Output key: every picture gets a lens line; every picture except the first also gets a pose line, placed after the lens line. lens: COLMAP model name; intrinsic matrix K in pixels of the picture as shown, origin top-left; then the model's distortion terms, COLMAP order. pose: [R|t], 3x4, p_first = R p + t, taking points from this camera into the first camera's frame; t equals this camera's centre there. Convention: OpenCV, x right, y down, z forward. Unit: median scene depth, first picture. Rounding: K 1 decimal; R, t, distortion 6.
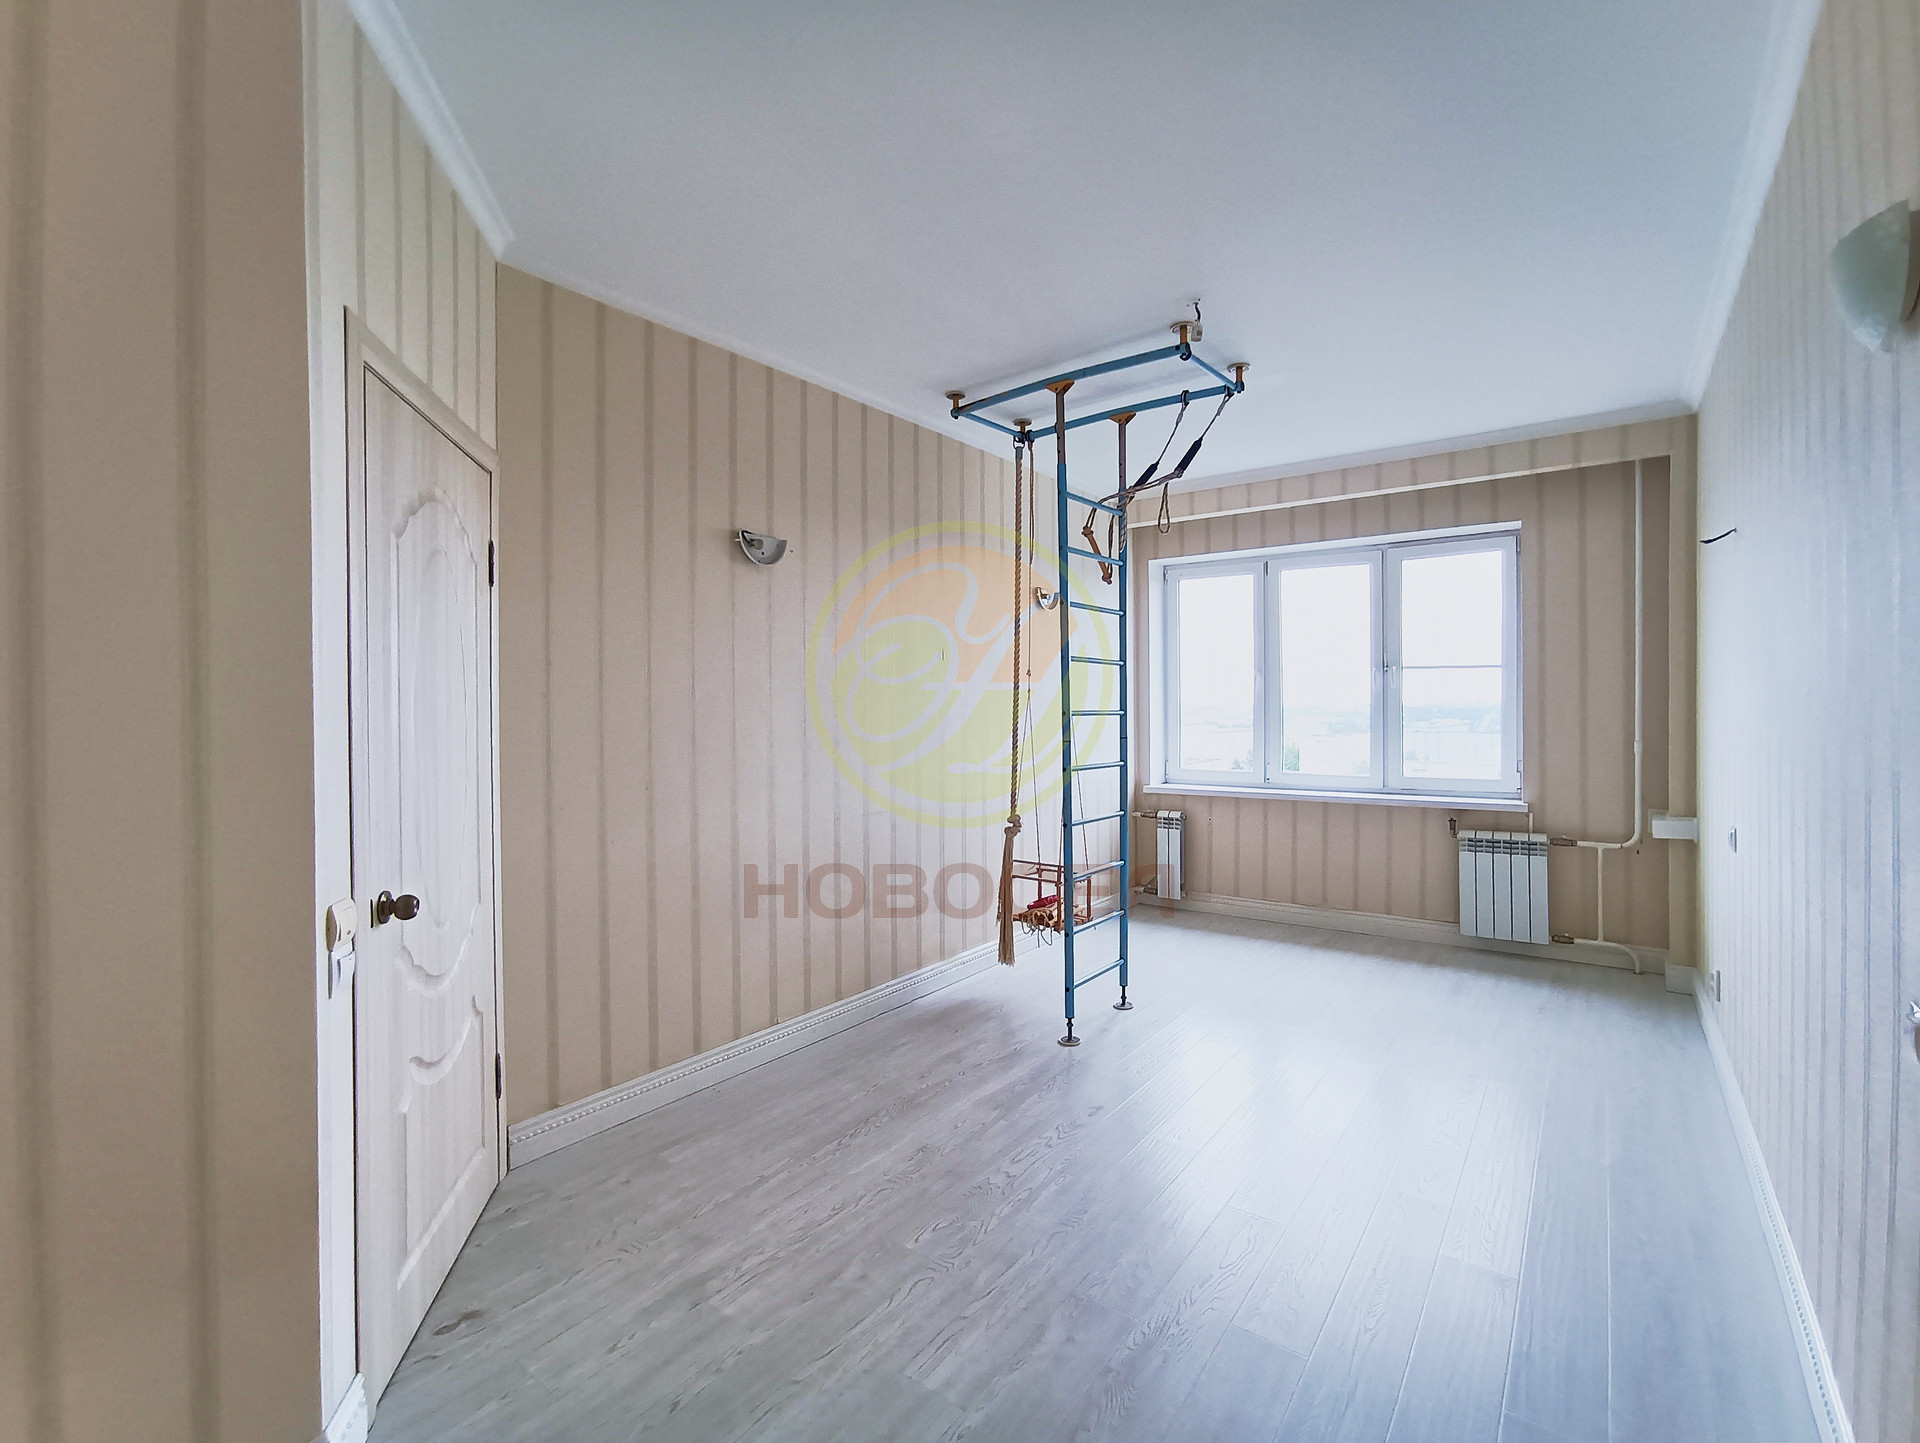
lens RADIAL K [[890.2, 0, 940.5], [0, 890.2, 713.6], [0, 0, 1]] dist [-0.002948, 0.000215]
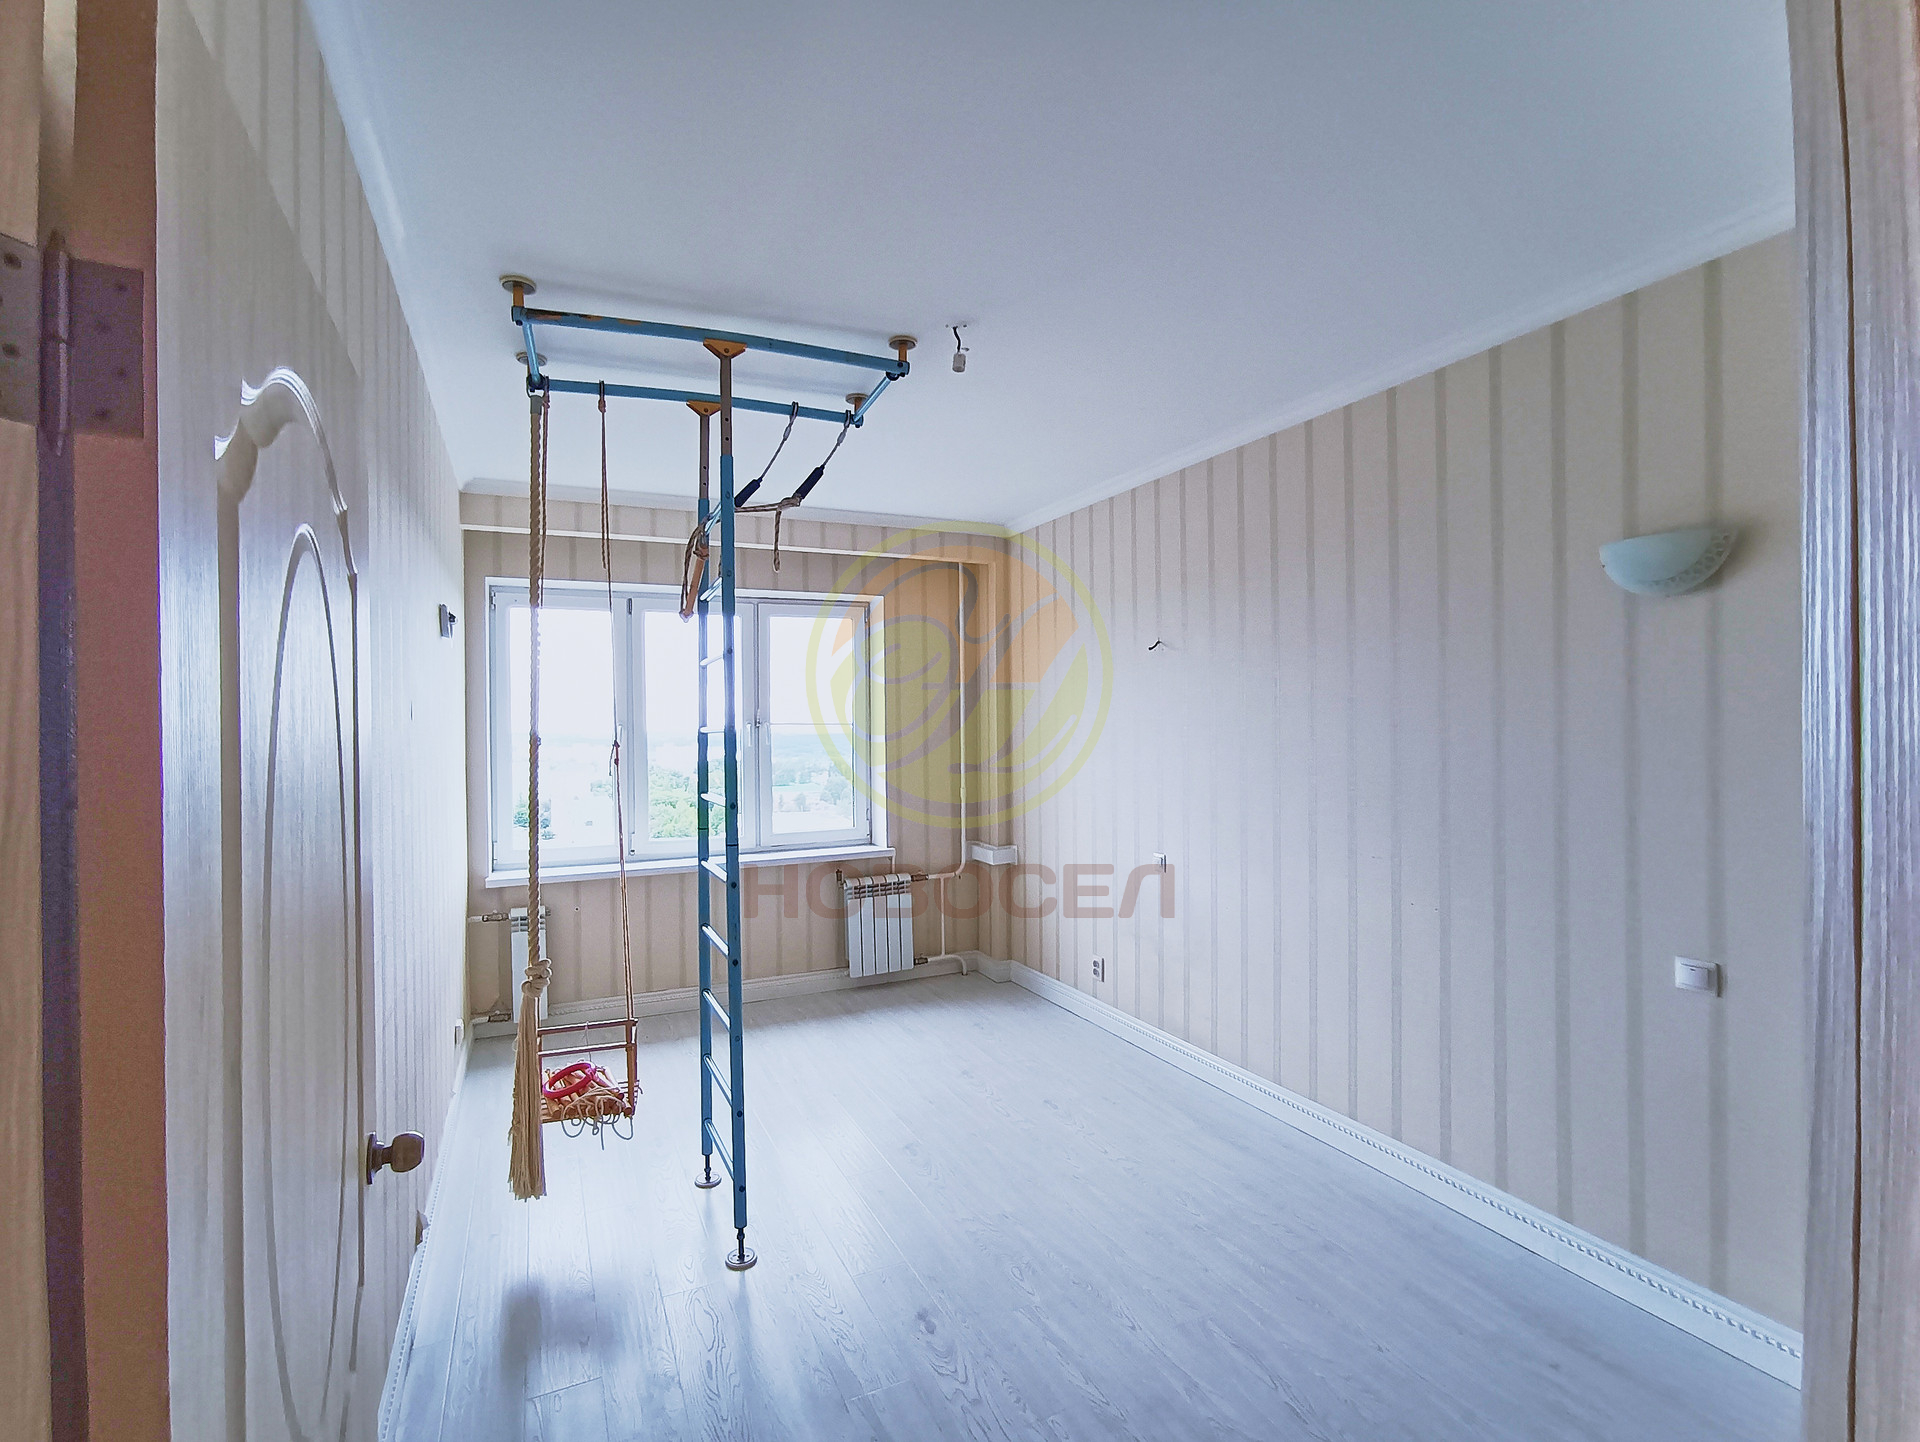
lens RADIAL K [[911.2, 0, 960.0], [0, 911.2, 721.0], [0, 0, 1]] dist [-0.023280, 0.000385]
pose [[0.461368, 0.005888, 0.887189, -0.336300], [0.019244, 0.999676, -0.016642, -0.040010], [-0.887000, 0.024752, 0.461105, 0.398105]]
